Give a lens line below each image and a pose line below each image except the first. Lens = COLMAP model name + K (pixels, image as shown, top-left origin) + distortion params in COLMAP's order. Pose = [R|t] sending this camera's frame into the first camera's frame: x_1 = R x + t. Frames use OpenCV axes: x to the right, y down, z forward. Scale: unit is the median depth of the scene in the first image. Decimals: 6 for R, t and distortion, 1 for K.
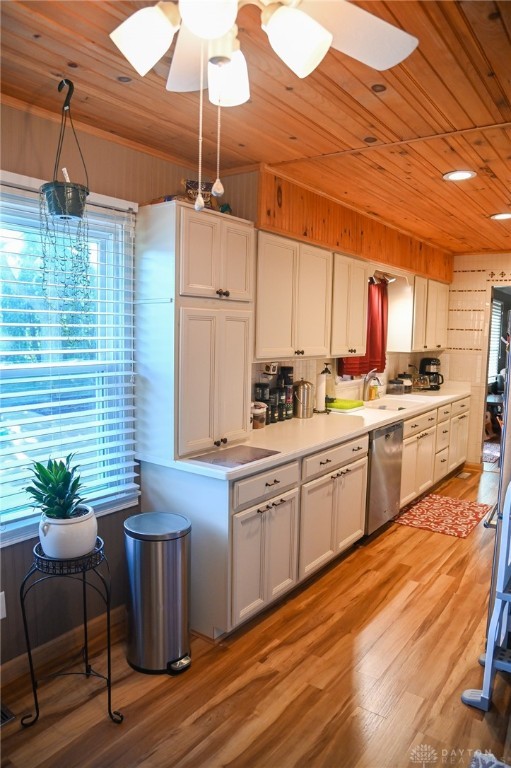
lens RADIAL K [[547.2, 0, 254.2], [0, 547.2, 387.9], [0, 0, 1]] dist [-0.013176, -0.000340]
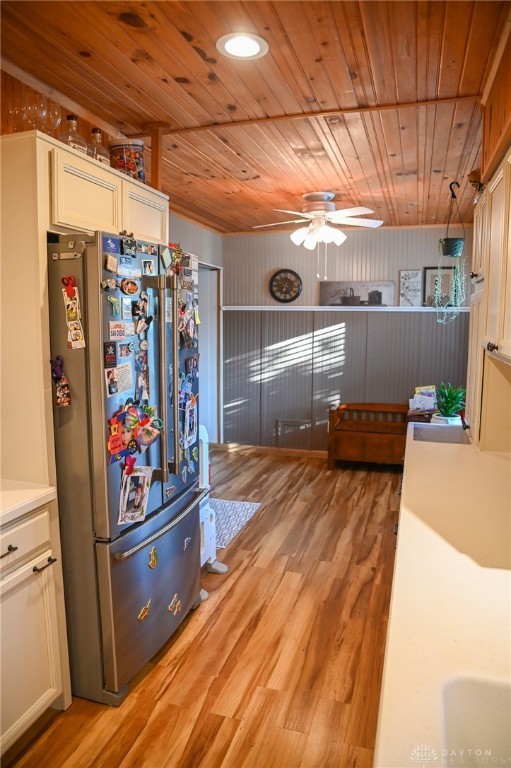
lens RADIAL K [[547.2, 0, 254.4], [0, 547.2, 383.5], [0, 0, 1]] dist [-0.013176, -0.000340]
pose [[-0.948120, 0.012704, -0.317659, 0.621262], [-0.054410, 0.977974, 0.201509, -0.154850], [0.313222, 0.208339, -0.926546, 1.825639]]
